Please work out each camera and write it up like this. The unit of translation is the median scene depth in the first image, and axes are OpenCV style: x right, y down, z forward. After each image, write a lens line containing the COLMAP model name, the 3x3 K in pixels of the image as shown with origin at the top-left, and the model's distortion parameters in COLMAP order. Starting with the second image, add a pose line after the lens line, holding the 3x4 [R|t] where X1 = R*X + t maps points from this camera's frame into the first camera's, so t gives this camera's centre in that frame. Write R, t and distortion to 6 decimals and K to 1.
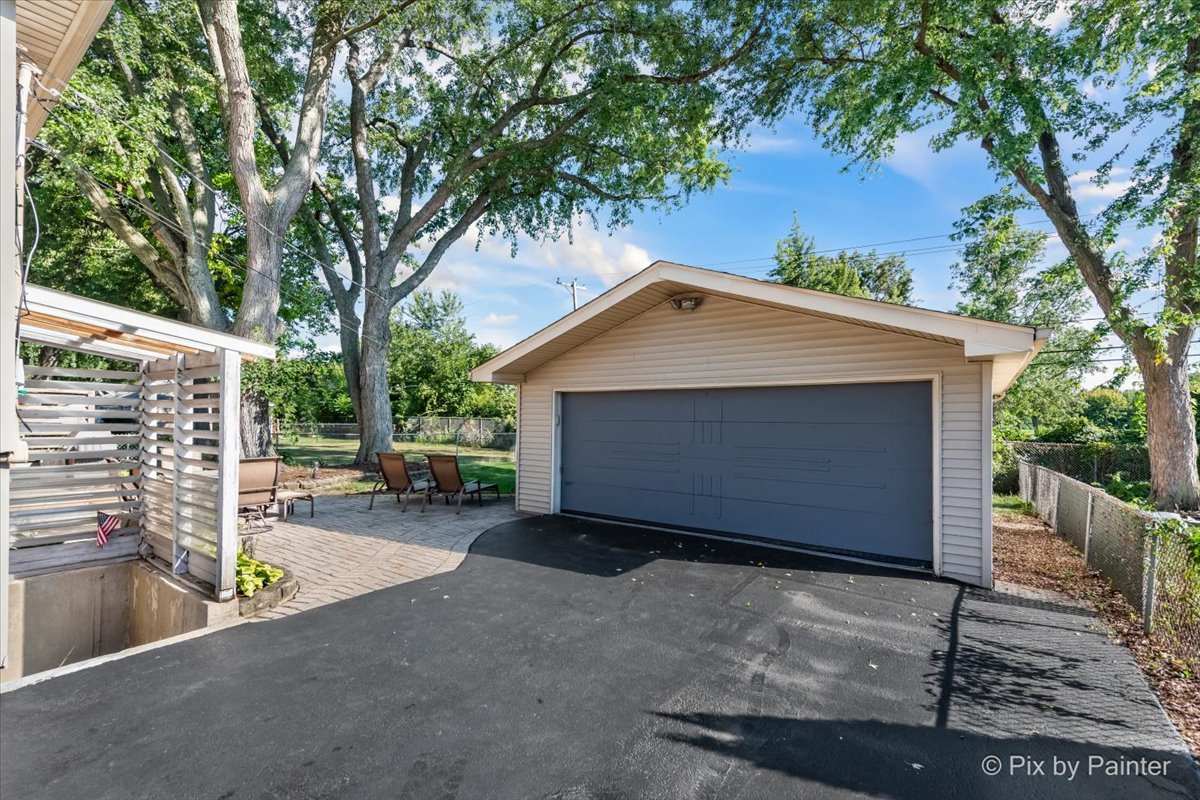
lens RADIAL K [[524.7, 0, 592.3], [0, 524.7, 416.6], [0, 0, 1]] dist [0.002881, 0.000429]
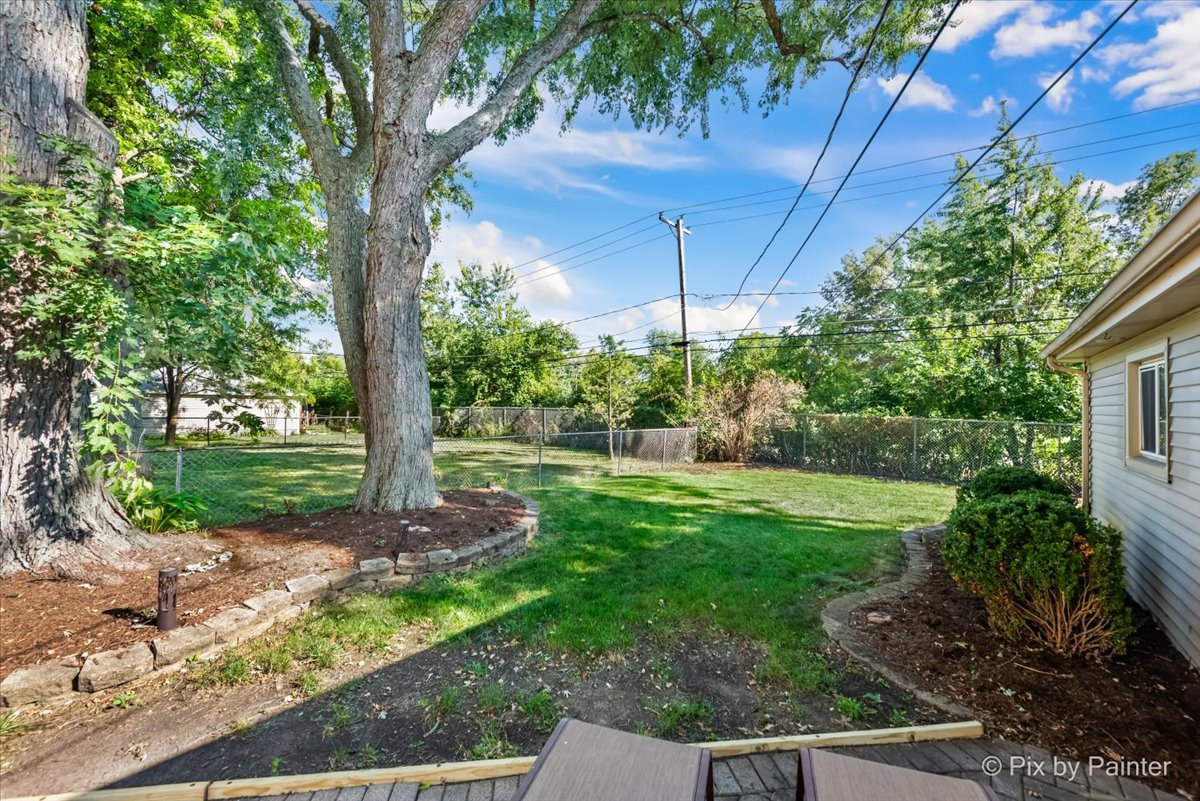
lens RADIAL K [[484.6, 0, 598.0], [0, 484.6, 394.2], [0, 0, 1]] dist [0.009562, -0.000195]
pose [[0.998868, -0.010658, -0.046354, -0.084669], [0.009618, 0.999698, -0.022599, -0.000564], [0.046581, 0.022128, 0.998669, 0.230799]]
